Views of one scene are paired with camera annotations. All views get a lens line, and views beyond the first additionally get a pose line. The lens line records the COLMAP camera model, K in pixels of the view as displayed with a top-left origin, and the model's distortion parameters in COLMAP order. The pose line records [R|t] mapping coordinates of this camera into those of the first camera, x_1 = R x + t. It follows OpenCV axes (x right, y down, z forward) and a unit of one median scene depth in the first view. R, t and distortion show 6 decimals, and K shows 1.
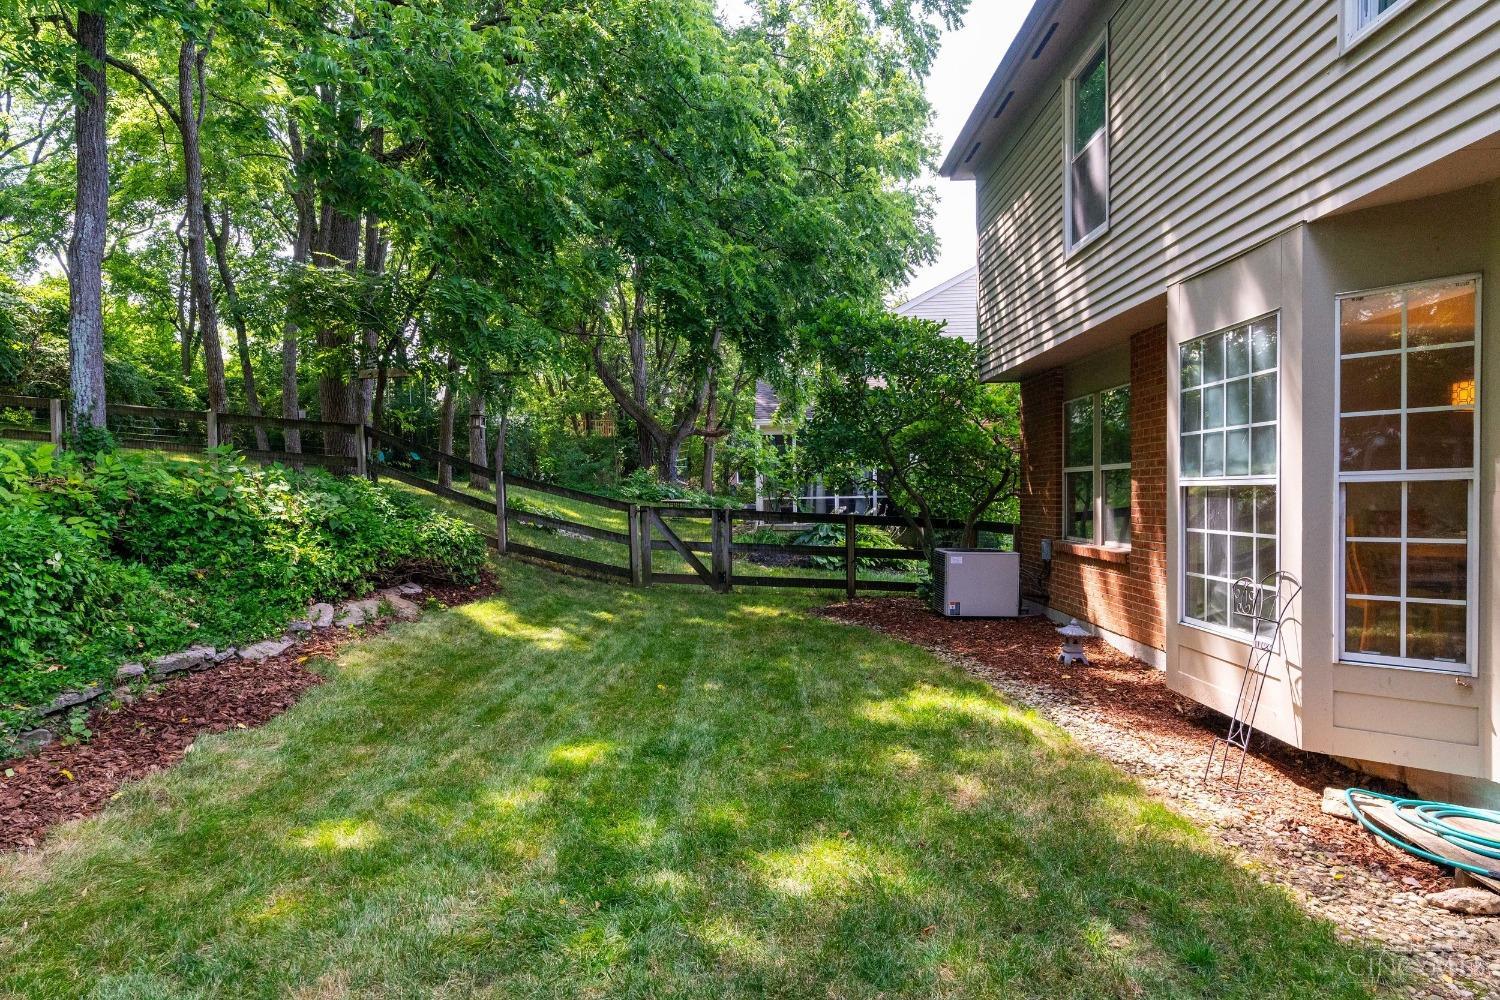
lens RADIAL K [[863.4, 0, 758.5], [0, 863.4, 523.7], [0, 0, 1]] dist [-0.002893, -0.000308]
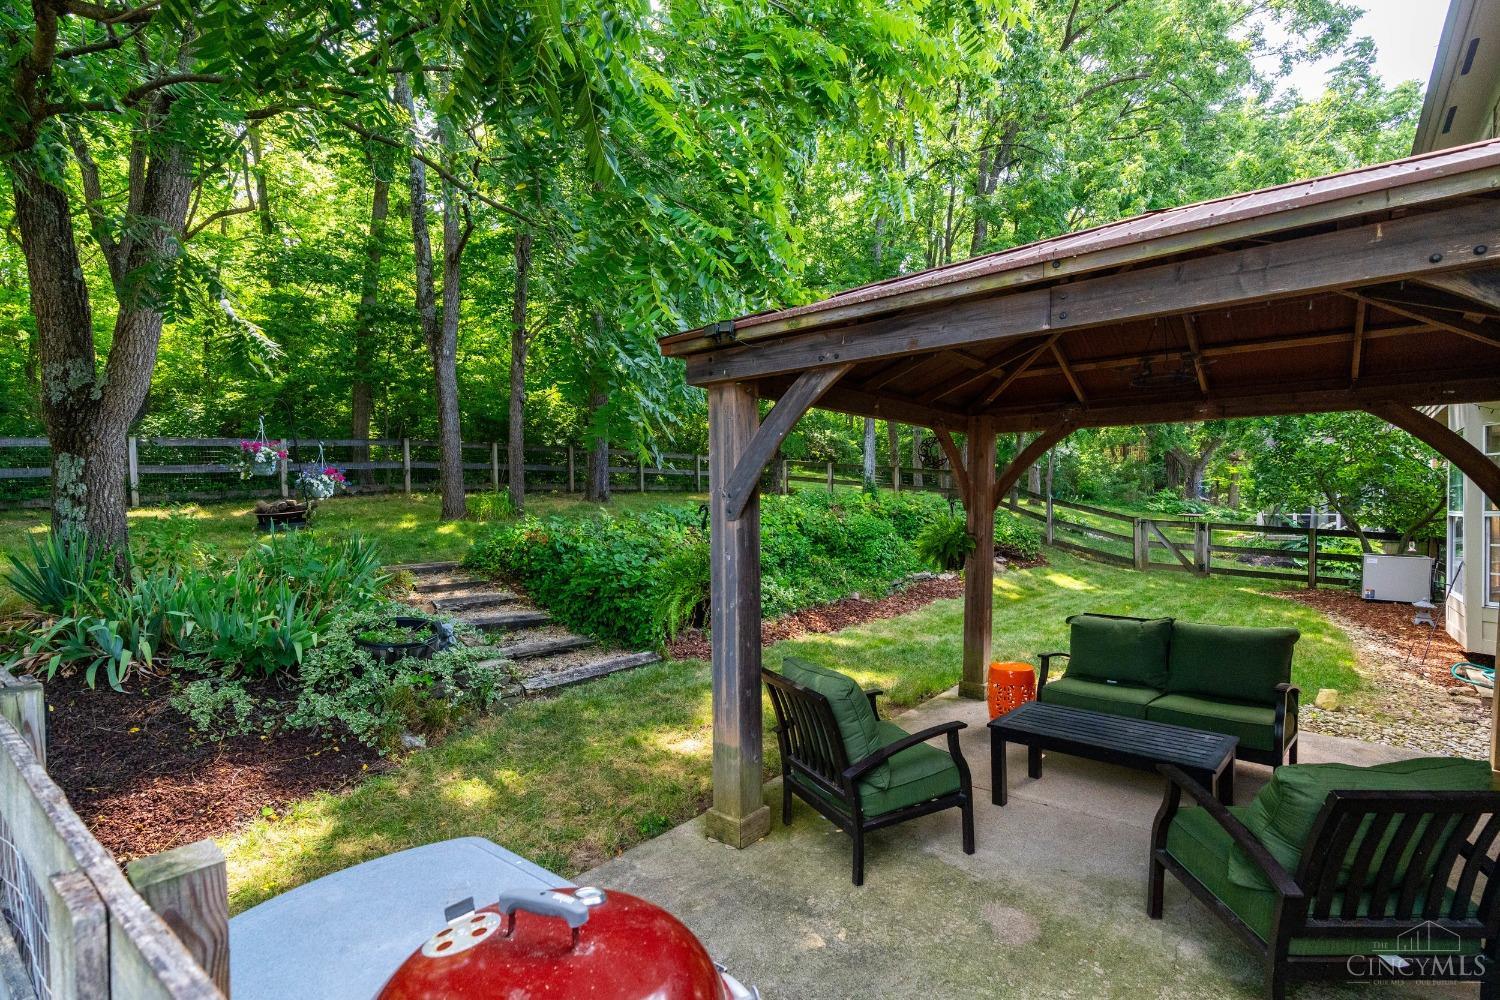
lens RADIAL K [[707.2, 0, 750.0], [0, 707.2, 500.6], [0, 0, 1]] dist [0.001932, 0.000169]
pose [[0.771016, 0.003241, -0.636808, 0.180997], [-0.028633, 0.999152, -0.029581, 0.005450], [0.636172, 0.041041, 0.770455, -0.605787]]
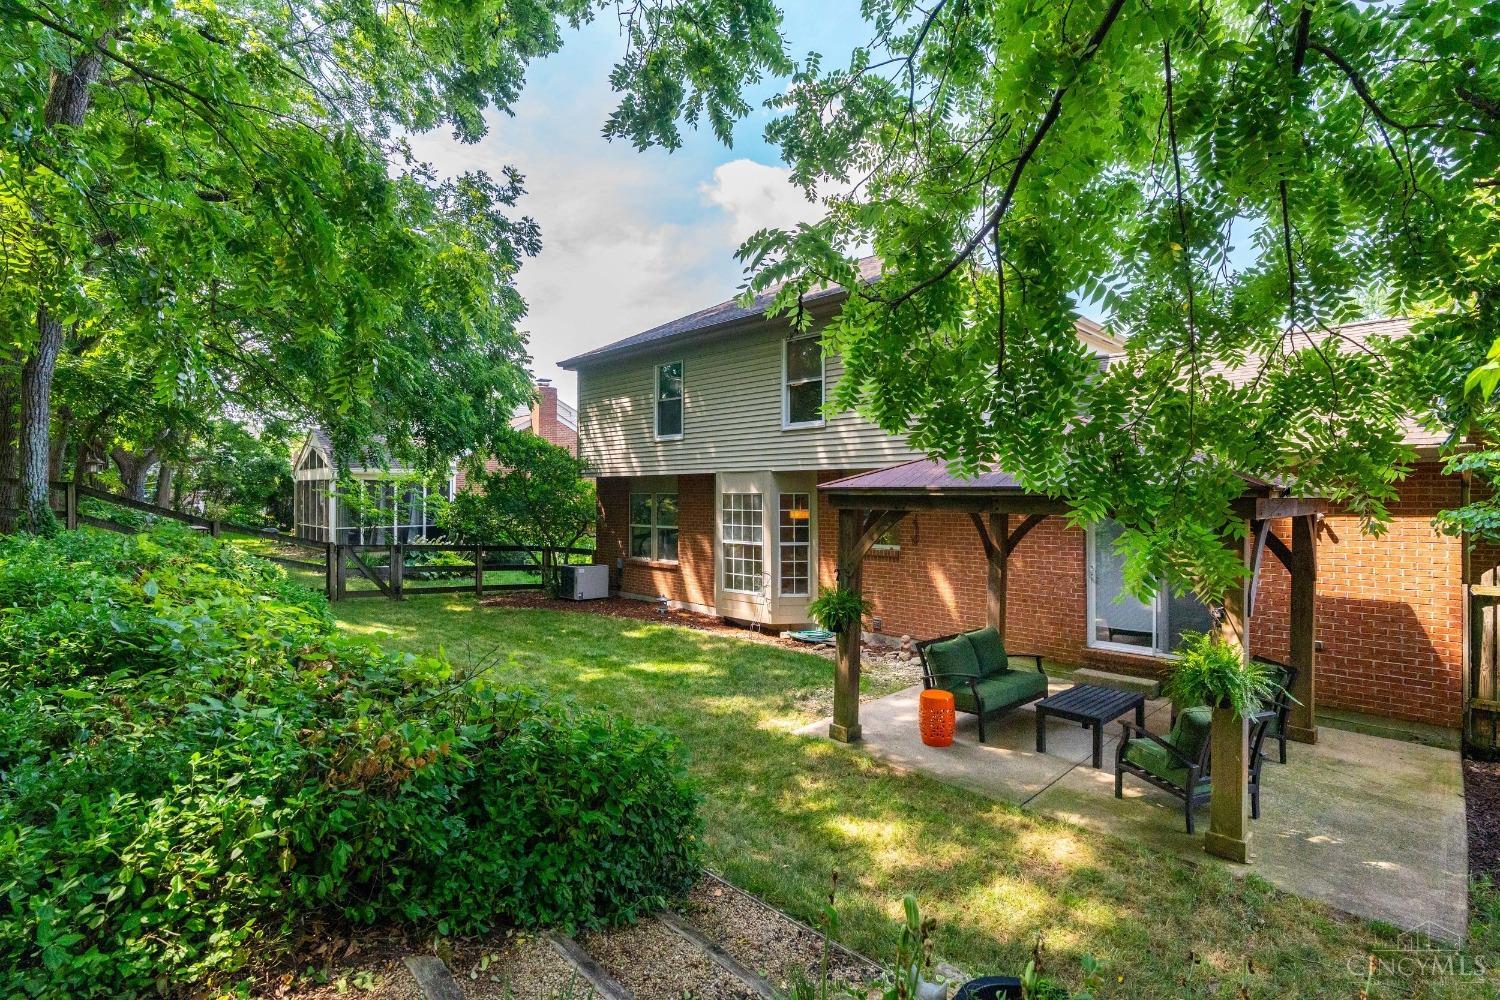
lens RADIAL K [[707.2, 0, 745.9], [0, 707.2, 498.5], [0, 0, 1]] dist [0.001932, 0.000169]
pose [[0.723298, 0.010308, 0.690459, -0.620622], [0.017537, 0.999292, -0.033289, -0.064013], [-0.690313, 0.036186, 0.722605, -0.435527]]
